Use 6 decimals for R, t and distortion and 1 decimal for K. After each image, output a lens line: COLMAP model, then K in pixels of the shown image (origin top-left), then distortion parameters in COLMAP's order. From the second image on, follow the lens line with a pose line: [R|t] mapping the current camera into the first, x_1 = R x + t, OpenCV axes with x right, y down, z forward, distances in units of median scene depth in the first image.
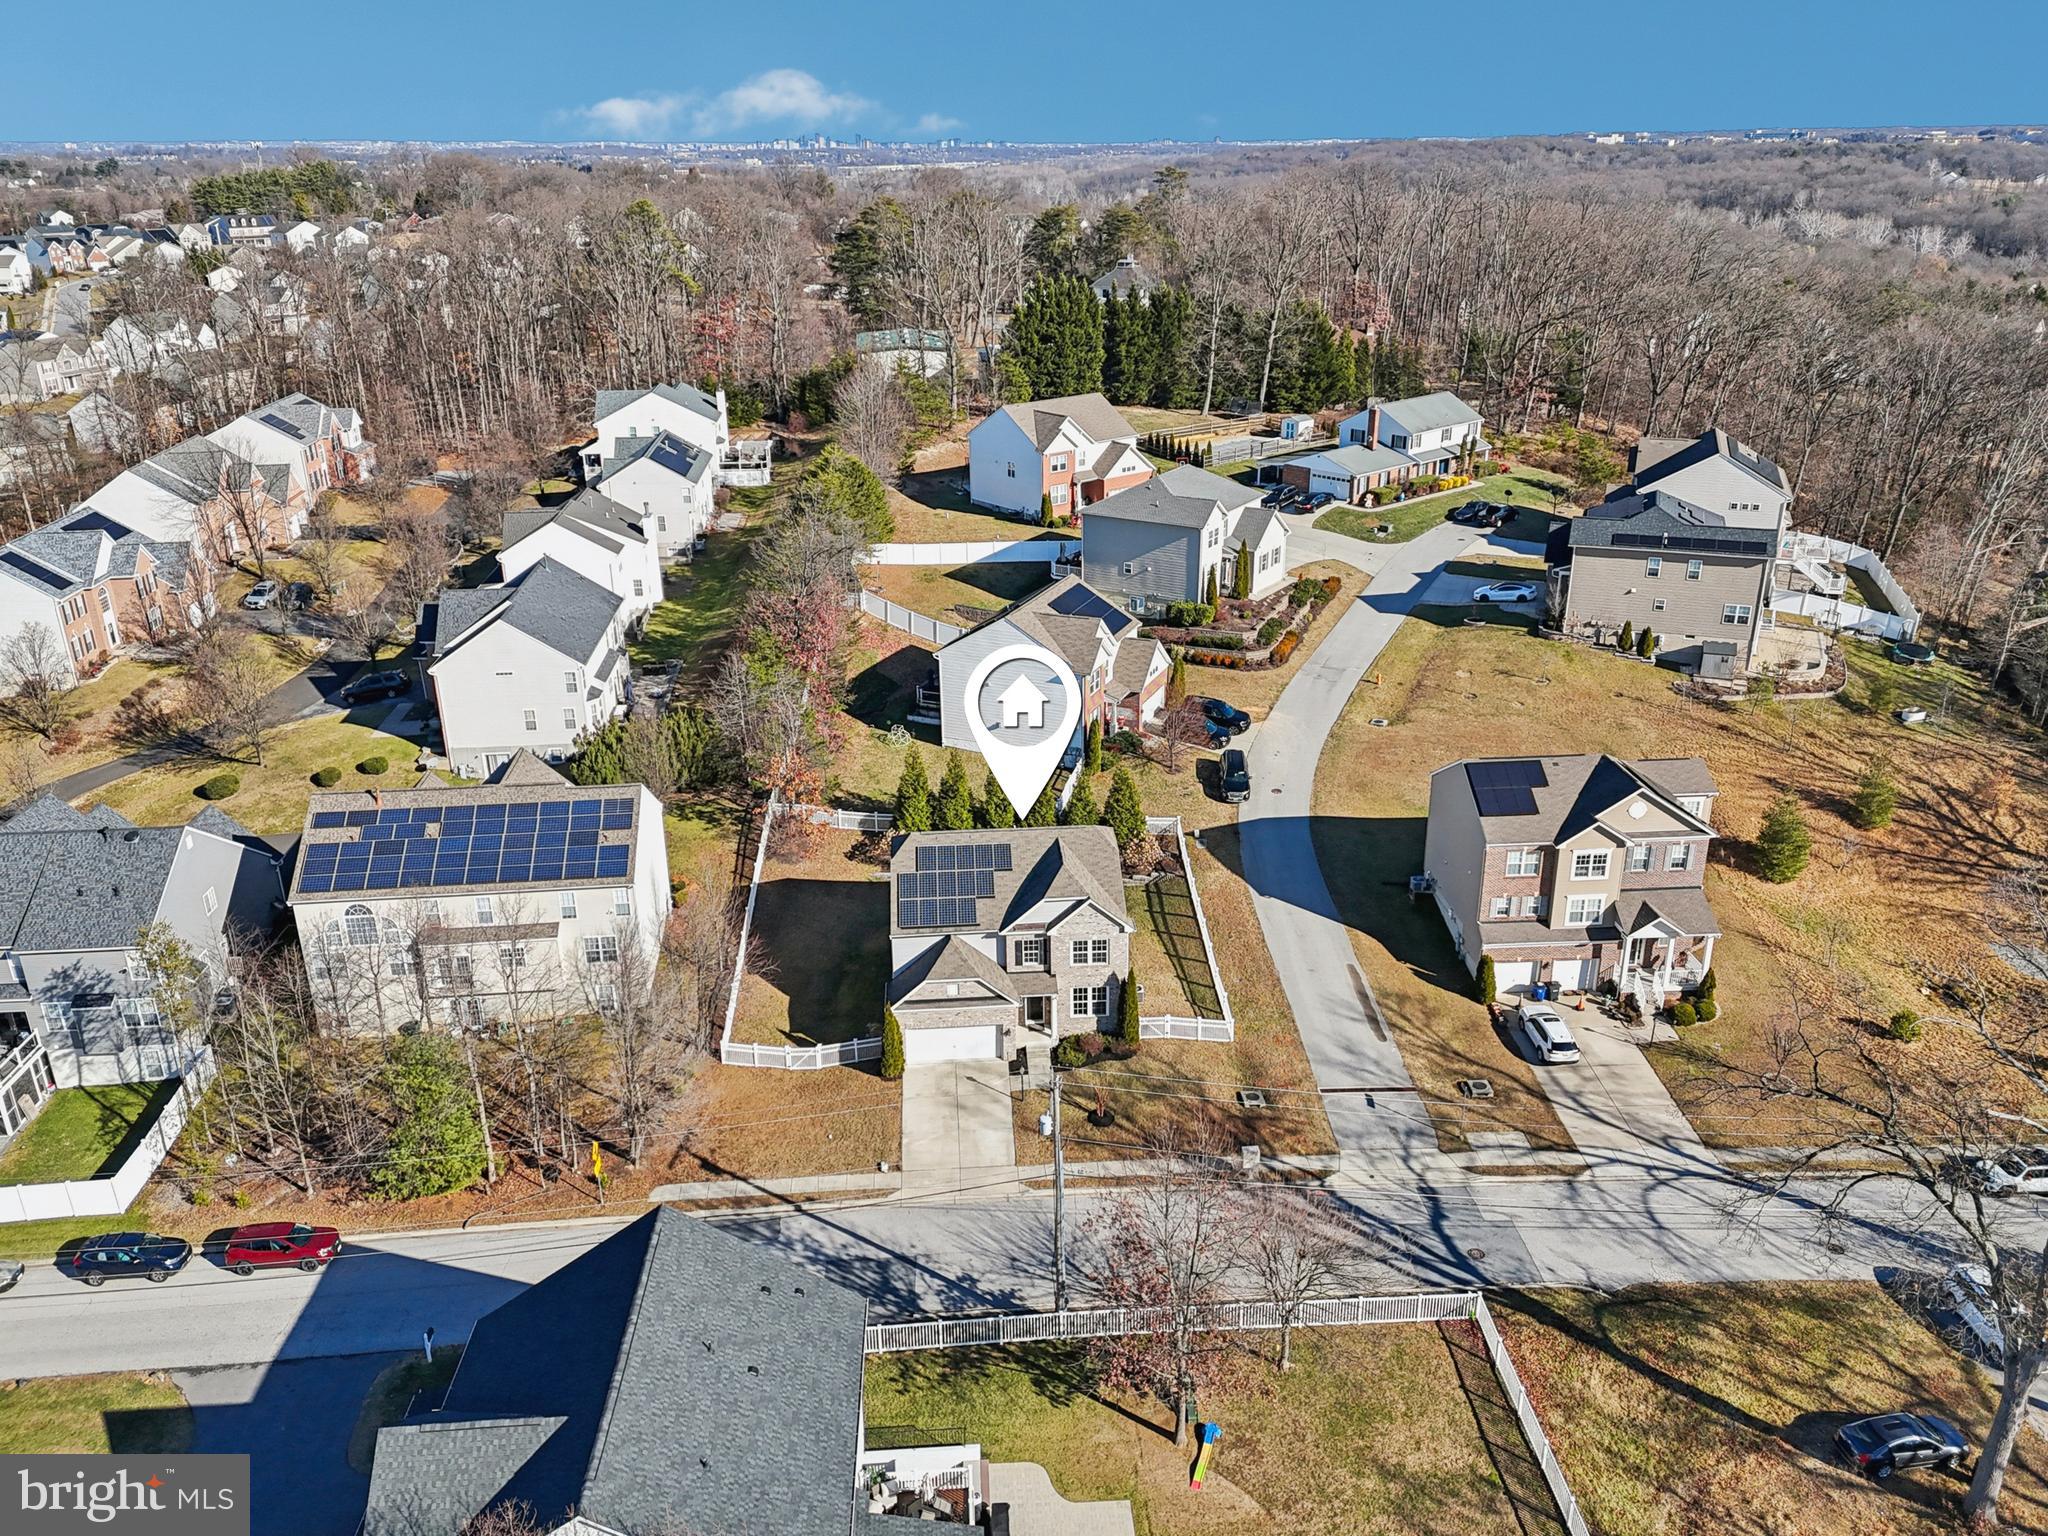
lens RADIAL K [[1460.1, 0, 1025.9], [0, 1460.1, 773.6], [0, 0, 1]] dist [0.071400, -0.064413]
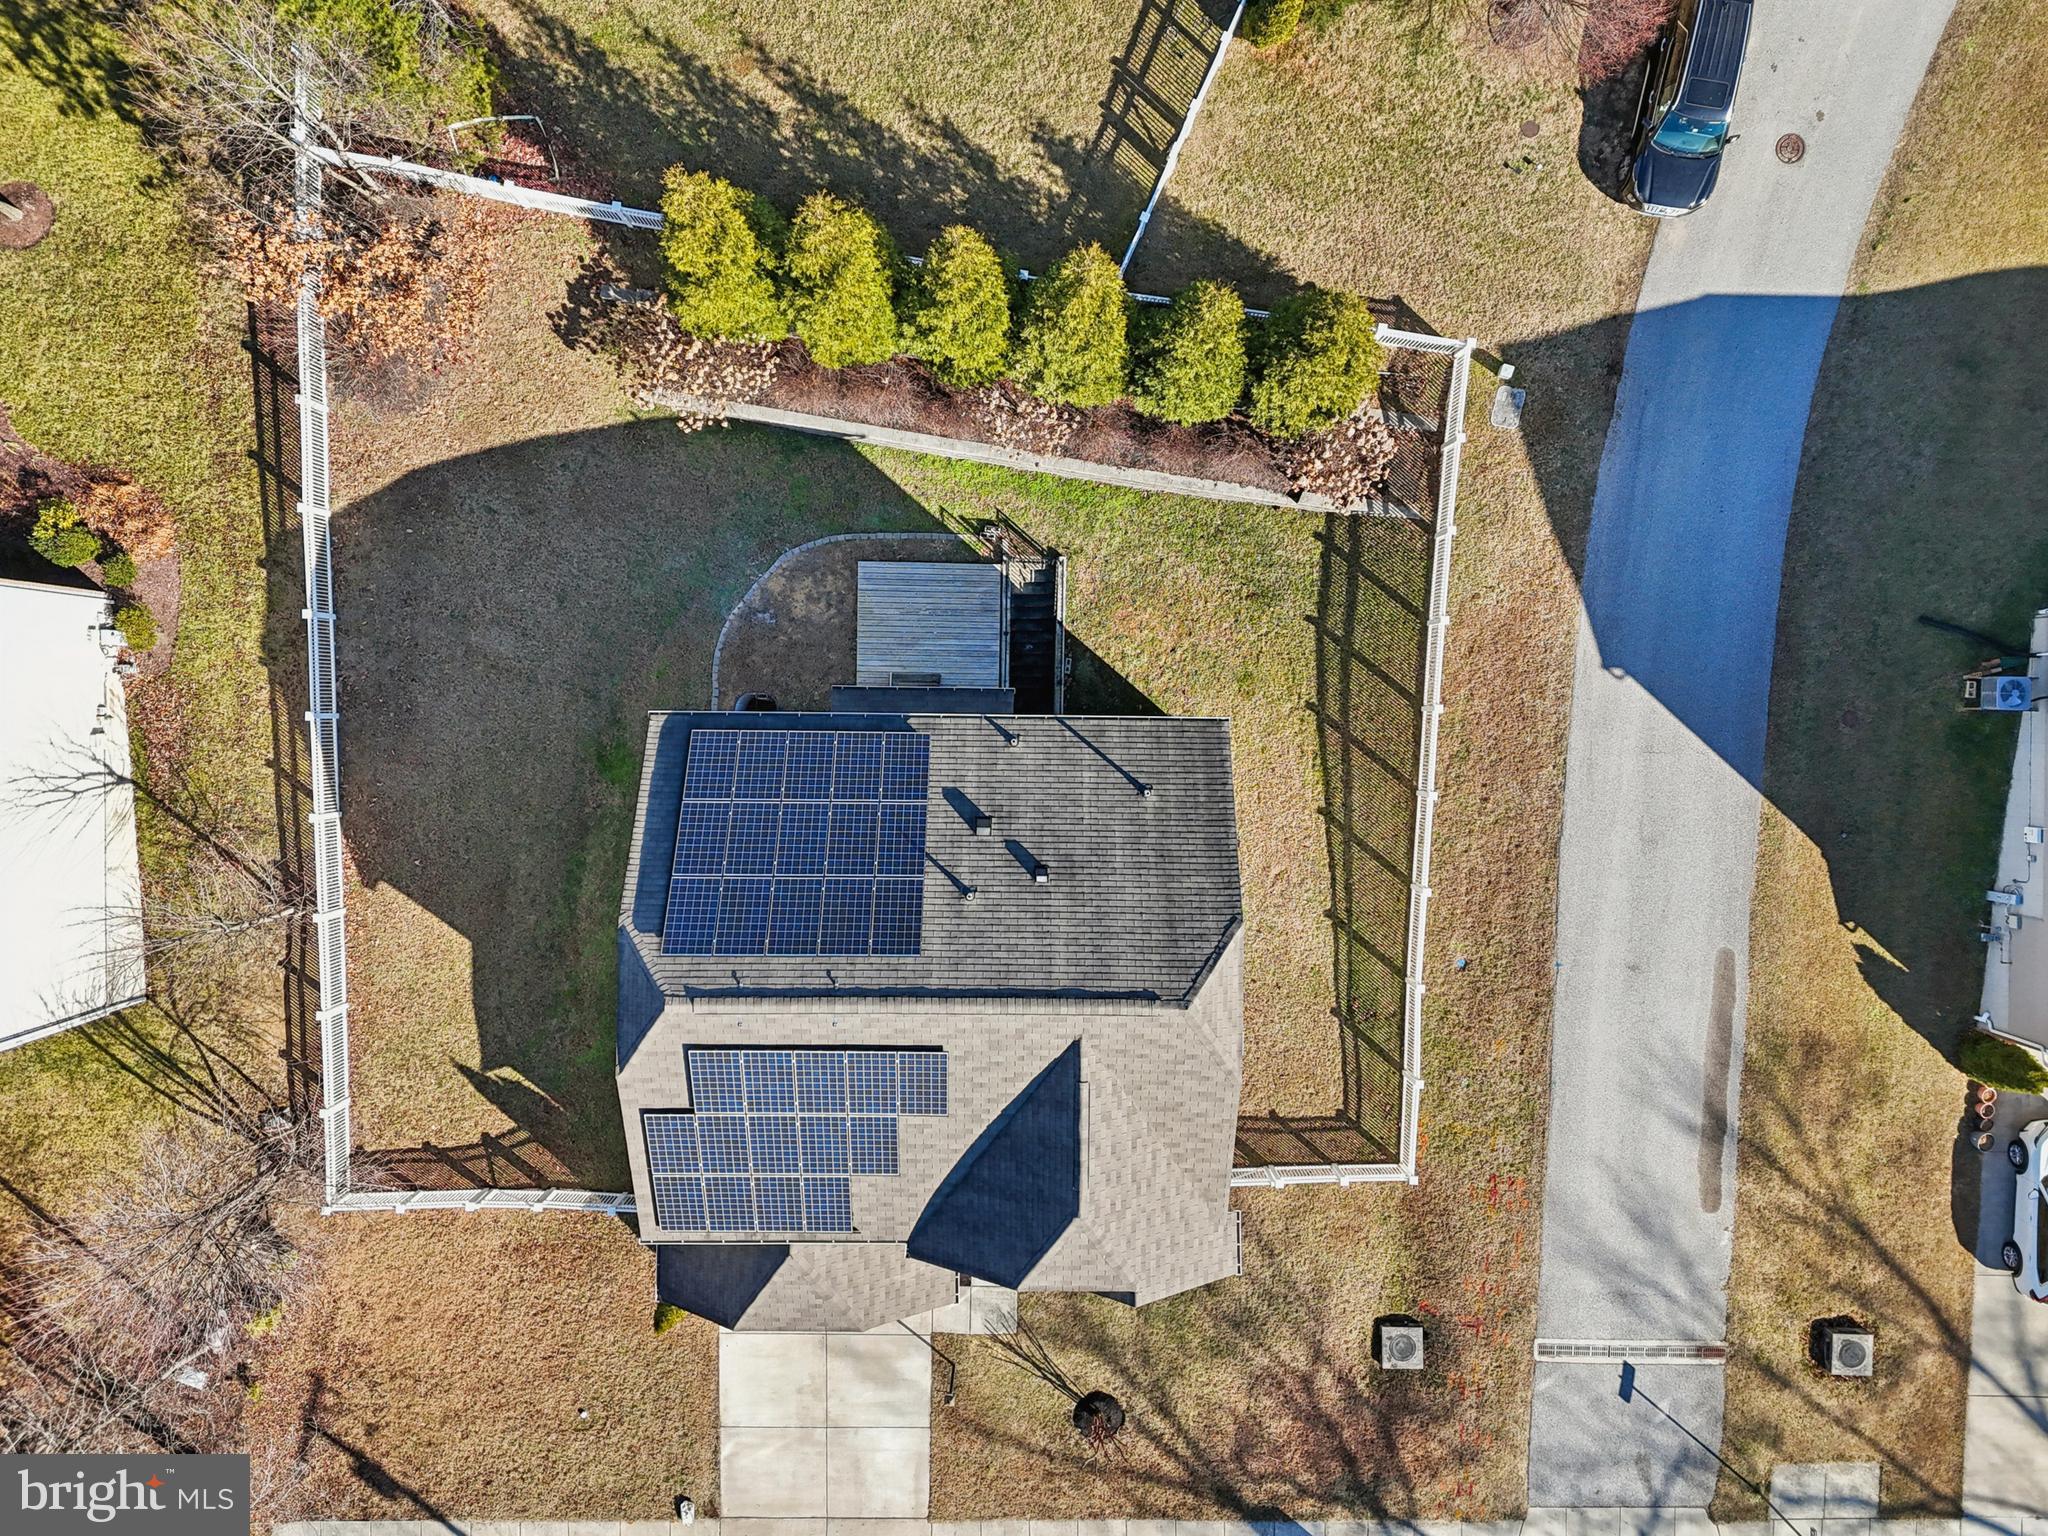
lens RADIAL K [[1460.1, 0, 1040.9], [0, 1460.1, 695.4], [0, 0, 1]] dist [0.071400, -0.064413]
pose [[0.997020, 0.073901, 0.022109, -0.001486], [-0.049190, 0.388326, 0.920208, -0.317509], [0.059419, -0.918554, 0.390804, 0.938748]]
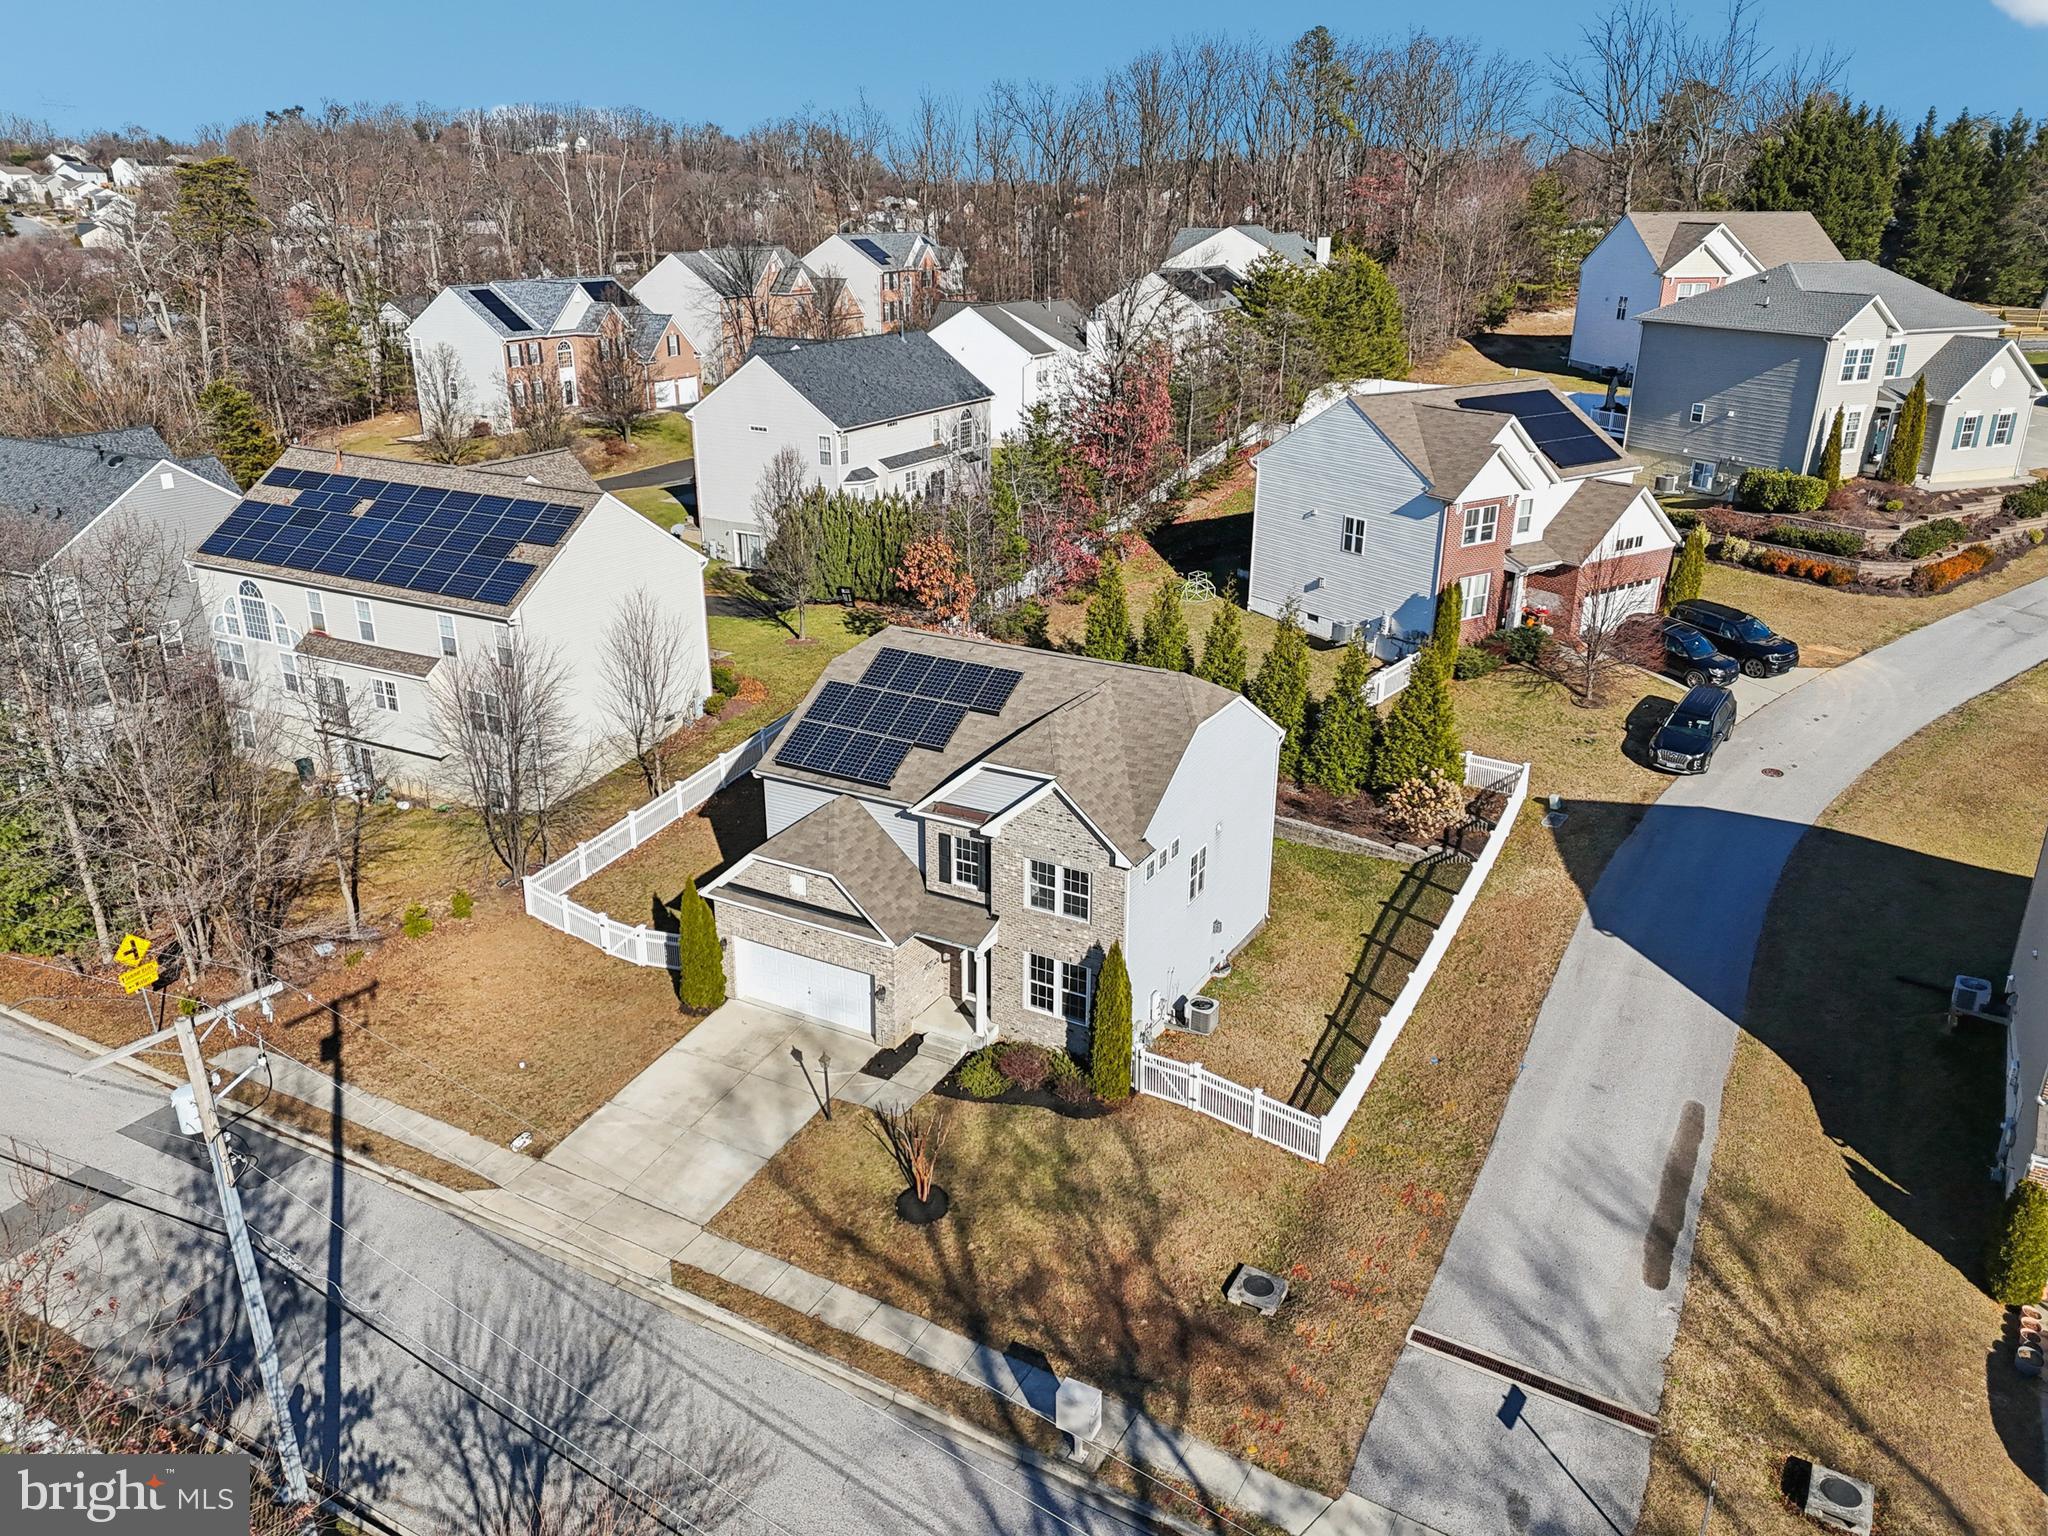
lens RADIAL K [[1460.1, 0, 1044.7], [0, 1460.1, 761.9], [0, 0, 1]] dist [0.071400, -0.064413]
pose [[0.843720, 0.209657, -0.494146, 0.271427], [-0.221250, 0.974563, 0.035719, 0.059638], [0.489065, 0.079193, 0.868645, 0.533922]]
